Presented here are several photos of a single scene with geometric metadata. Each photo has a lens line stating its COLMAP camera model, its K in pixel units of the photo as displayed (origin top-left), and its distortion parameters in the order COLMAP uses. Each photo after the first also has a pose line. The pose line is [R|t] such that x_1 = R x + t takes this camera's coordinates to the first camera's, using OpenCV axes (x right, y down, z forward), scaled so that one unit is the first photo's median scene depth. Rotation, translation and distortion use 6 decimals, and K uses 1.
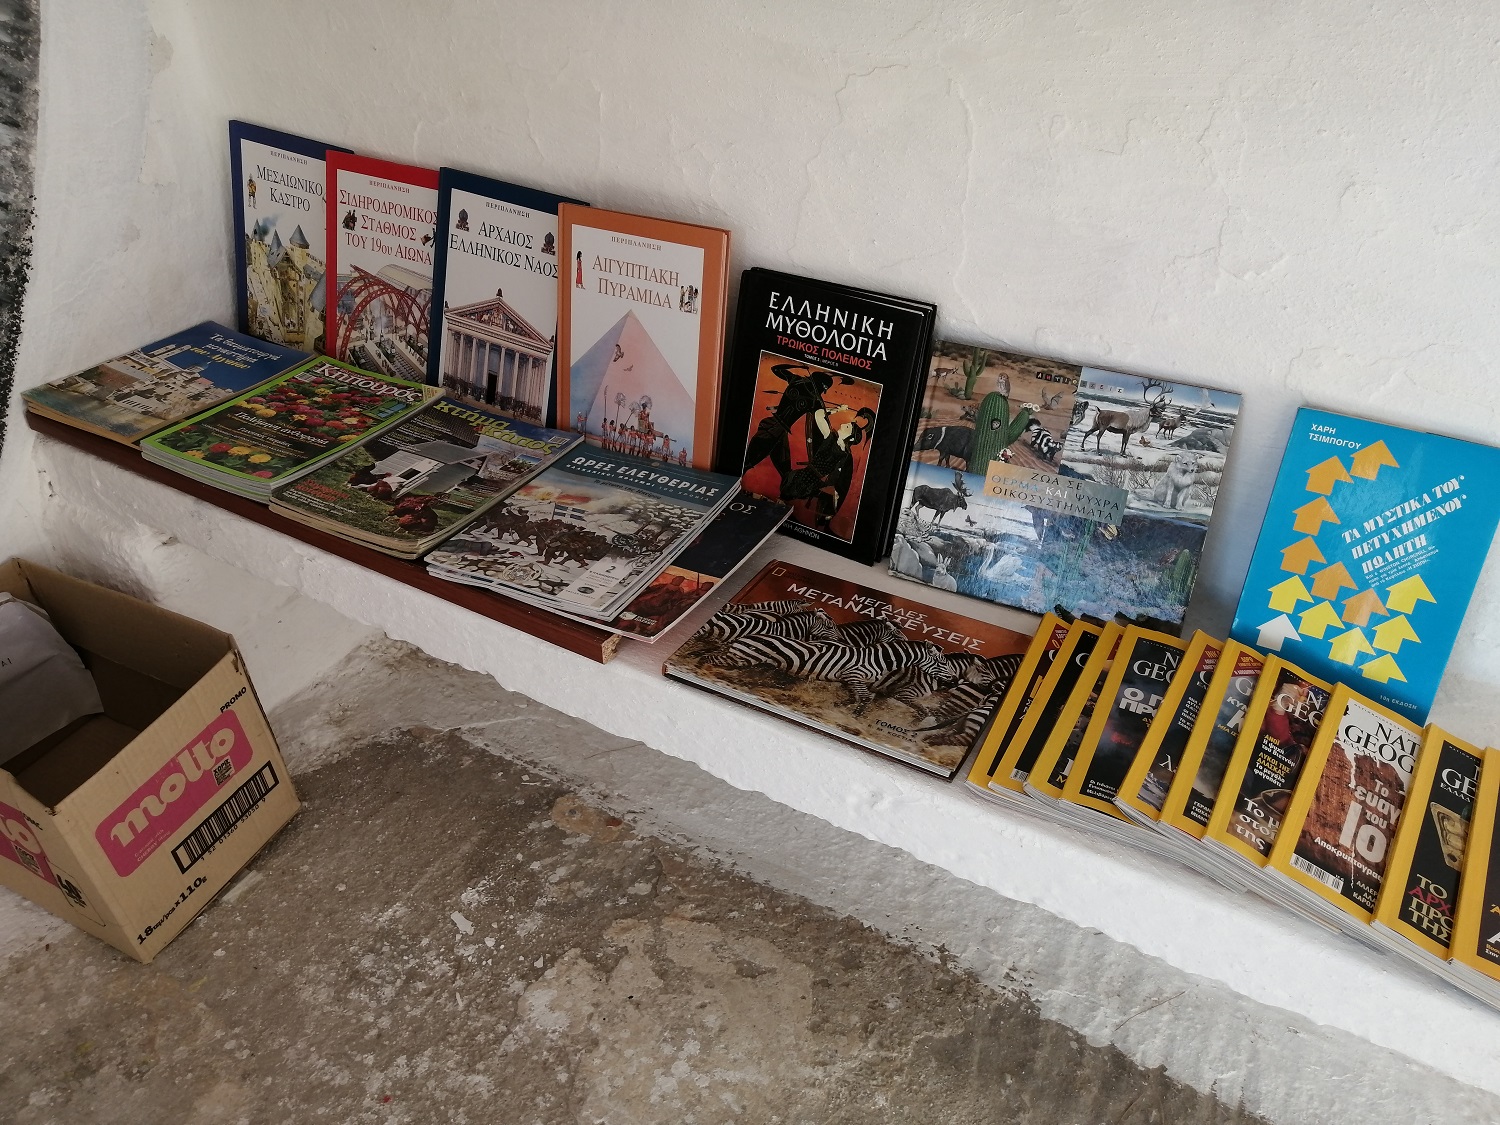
lens RADIAL K [[1178.0, 0, 749.4], [0, 1178.0, 570.3], [0, 0, 1]] dist [-0.020591, 0.039404]
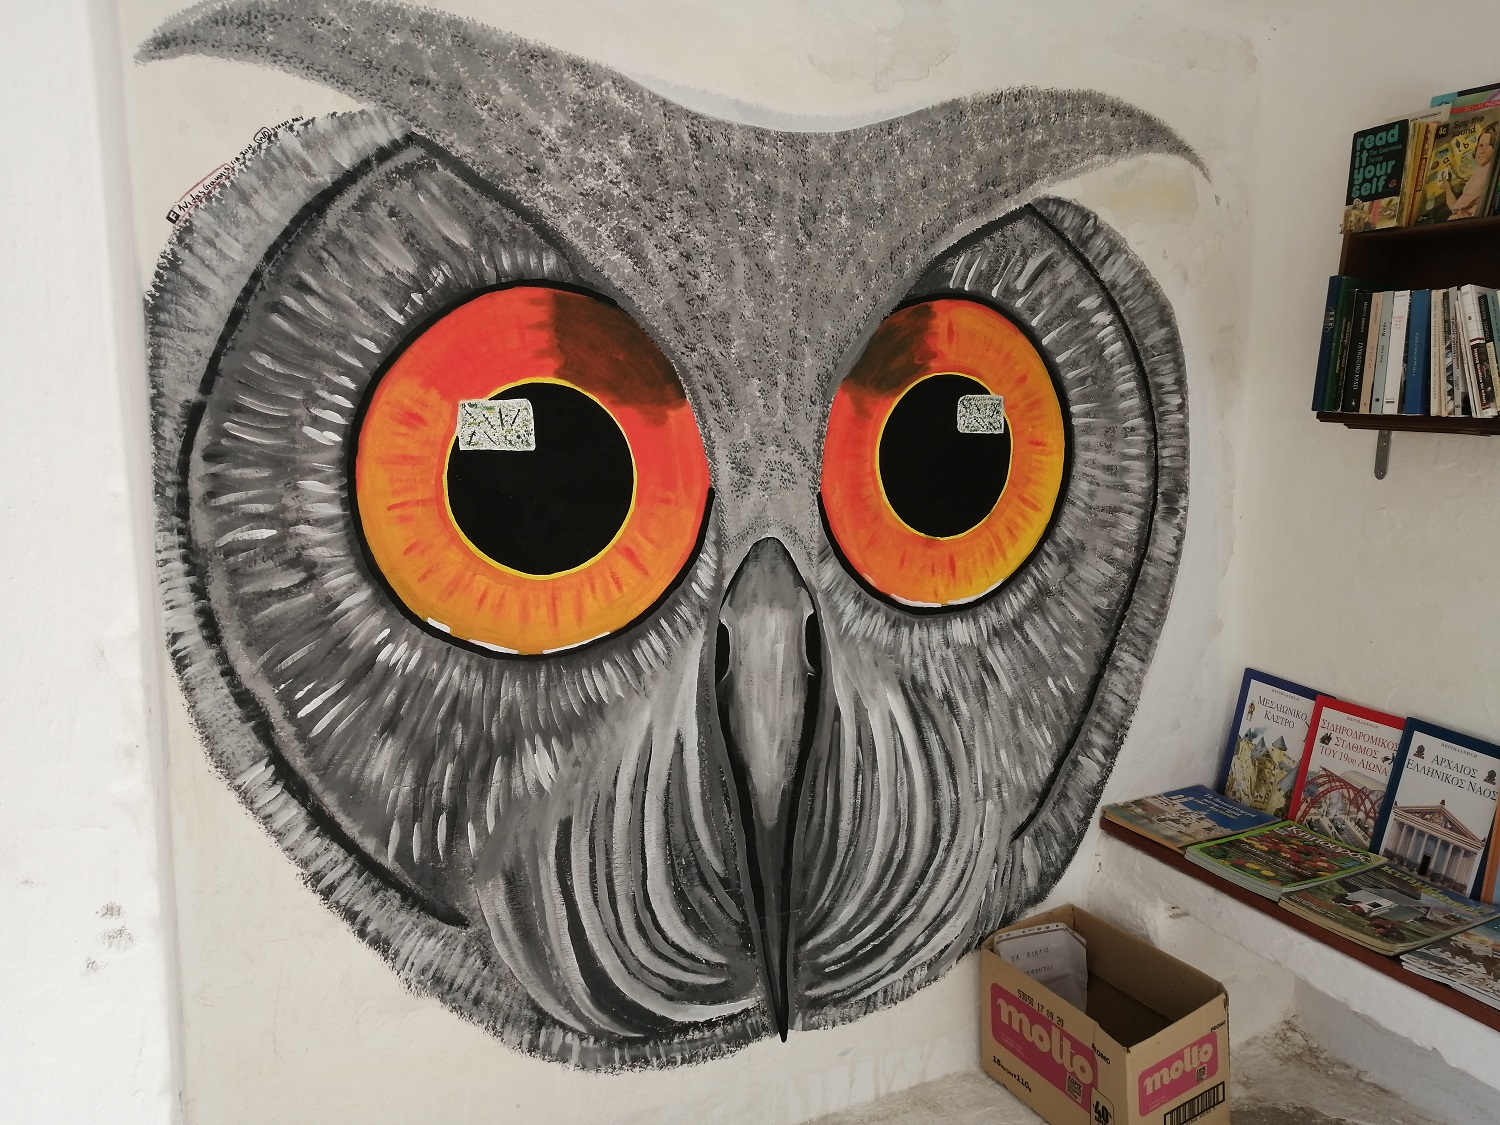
lens RADIAL K [[1178.0, 0, 743.8], [0, 1178.0, 561.6], [0, 0, 1]] dist [-0.020591, 0.039404]
pose [[0.826172, 0.074325, -0.558494, -0.132730], [-0.296859, 0.899931, -0.319374, 0.224723], [0.478868, 0.429652, 0.765562, -0.685143]]
